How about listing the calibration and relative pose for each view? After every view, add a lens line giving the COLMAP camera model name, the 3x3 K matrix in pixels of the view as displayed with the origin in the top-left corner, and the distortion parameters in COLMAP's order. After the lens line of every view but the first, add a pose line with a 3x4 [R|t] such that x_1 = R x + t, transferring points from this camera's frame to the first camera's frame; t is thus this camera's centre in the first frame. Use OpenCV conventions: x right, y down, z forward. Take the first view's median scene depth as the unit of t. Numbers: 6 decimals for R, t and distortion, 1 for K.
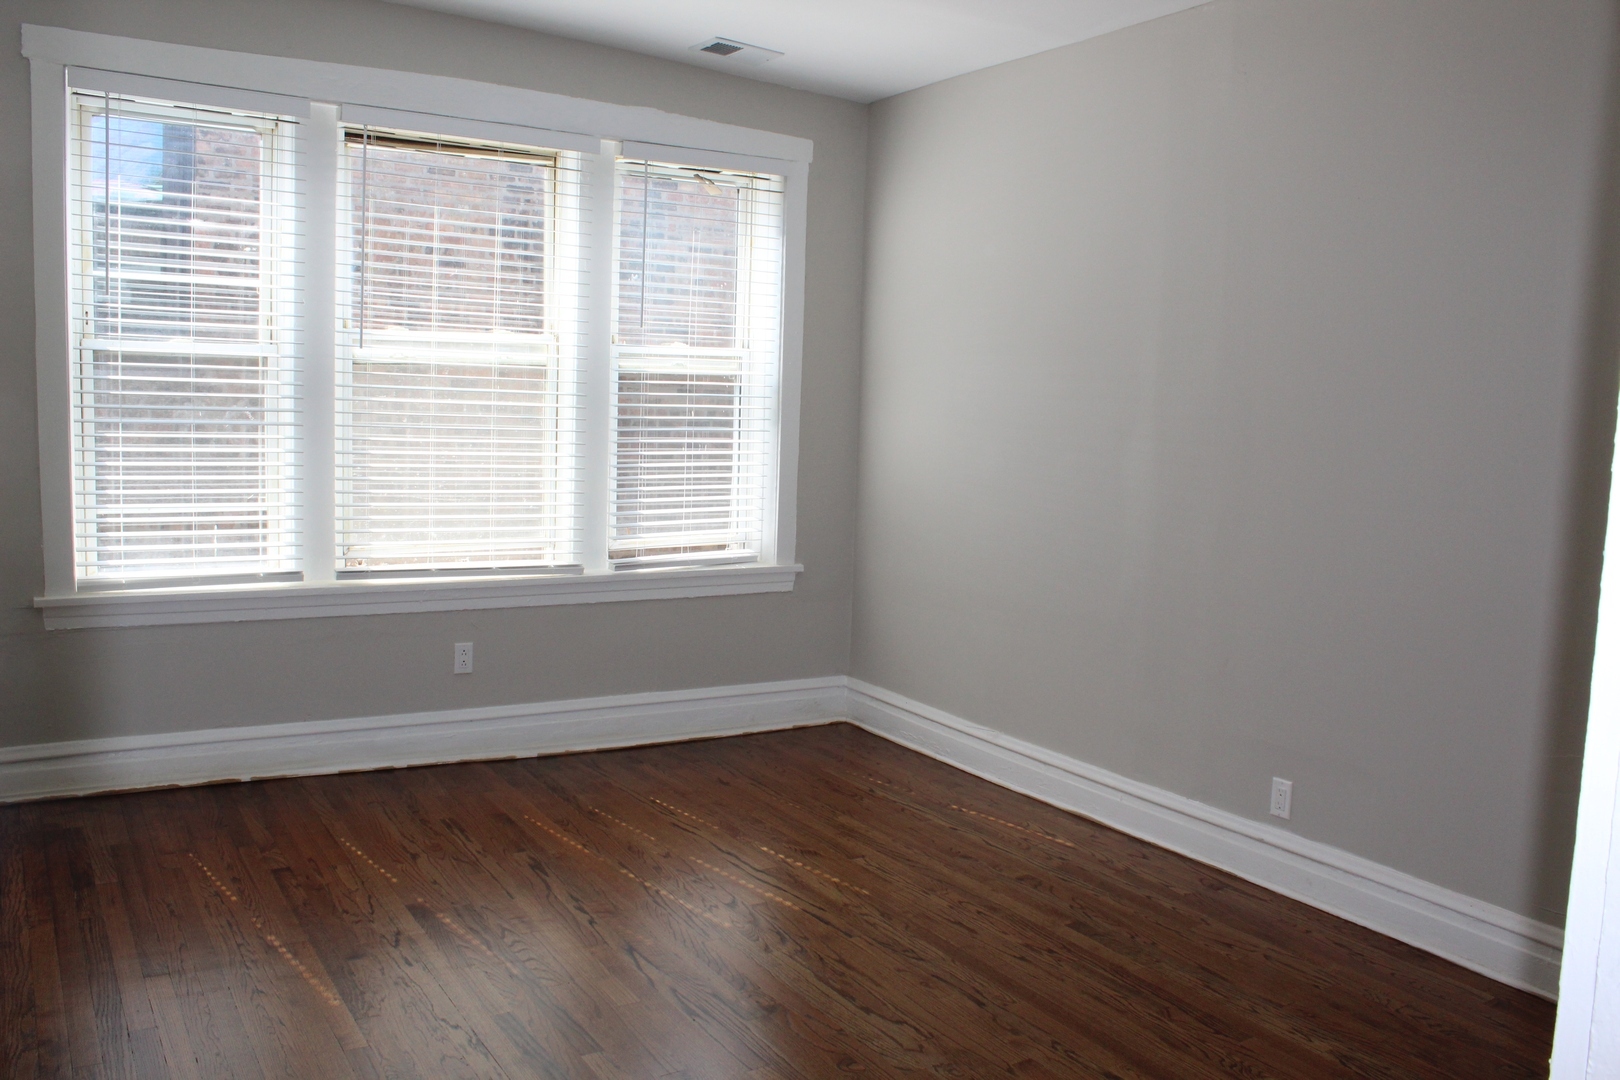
lens RADIAL K [[1313.7, 0, 781.7], [0, 1313.7, 538.3], [0, 0, 1]] dist [-0.164439, 0.118339]
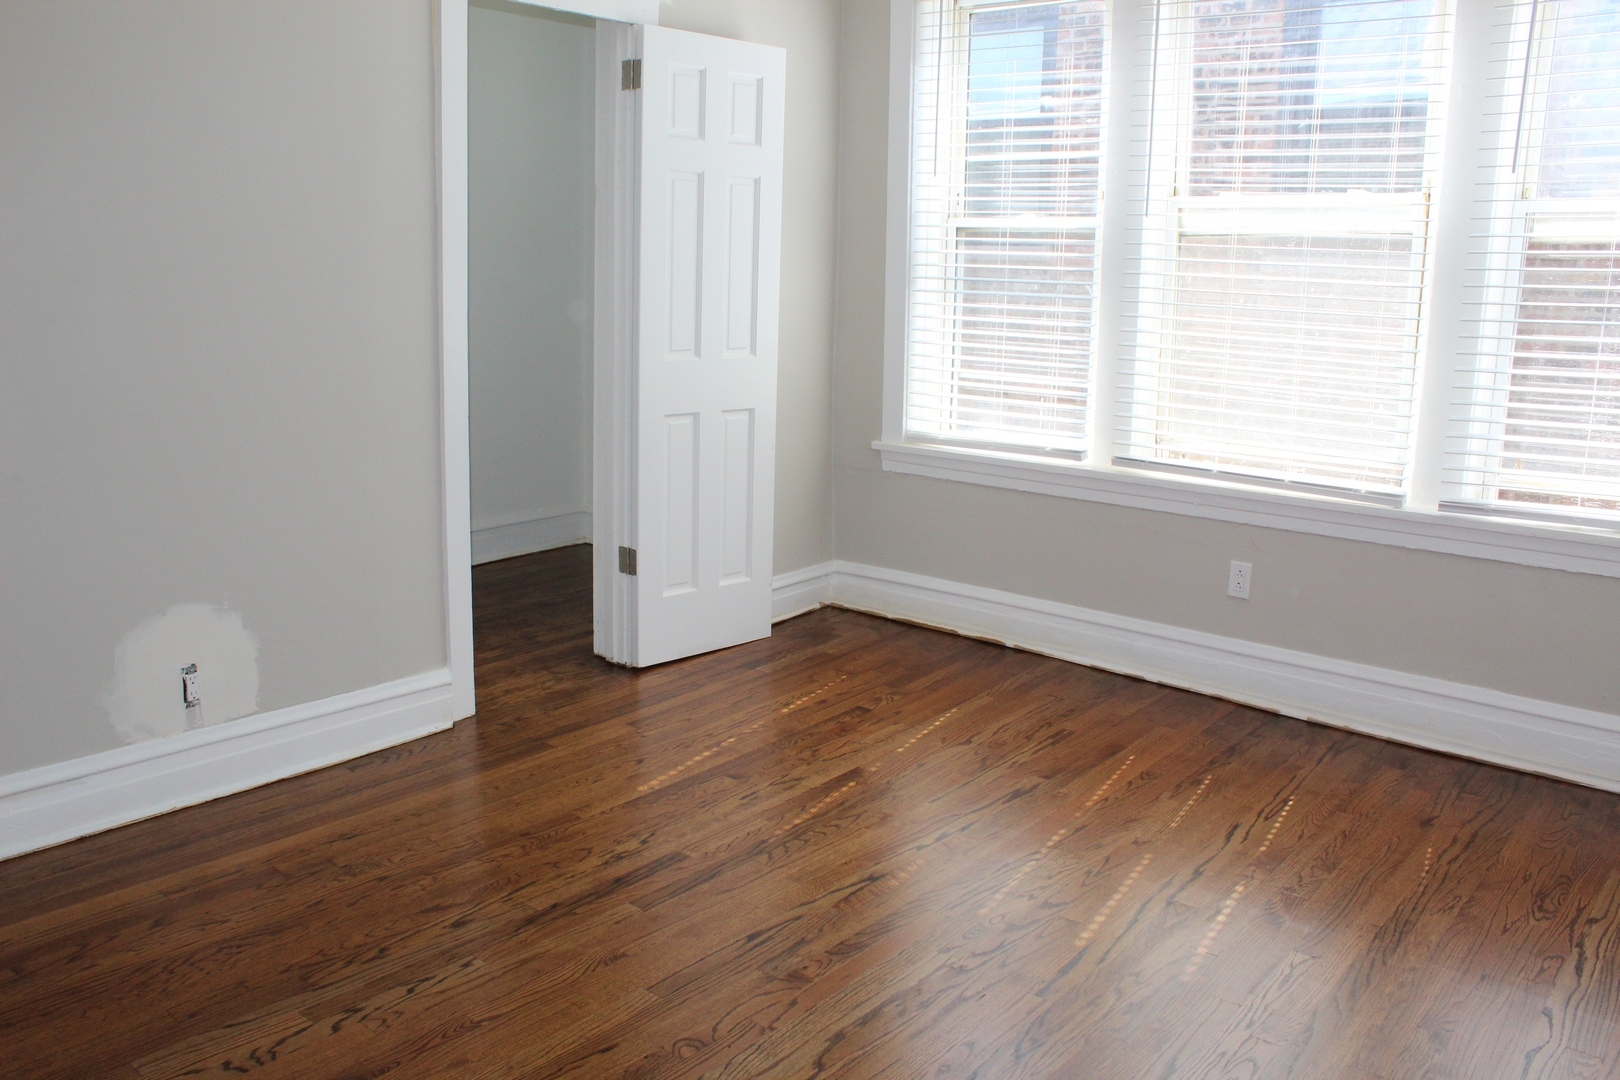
lens RADIAL K [[1313.7, 0, 781.7], [0, 1313.7, 538.3], [0, 0, 1]] dist [-0.164439, 0.118339]
pose [[0.311685, 0.164193, -0.935892, 0.502291], [-0.110157, 0.984559, 0.136044, -0.018752], [0.943778, 0.060692, 0.324960, 0.488201]]
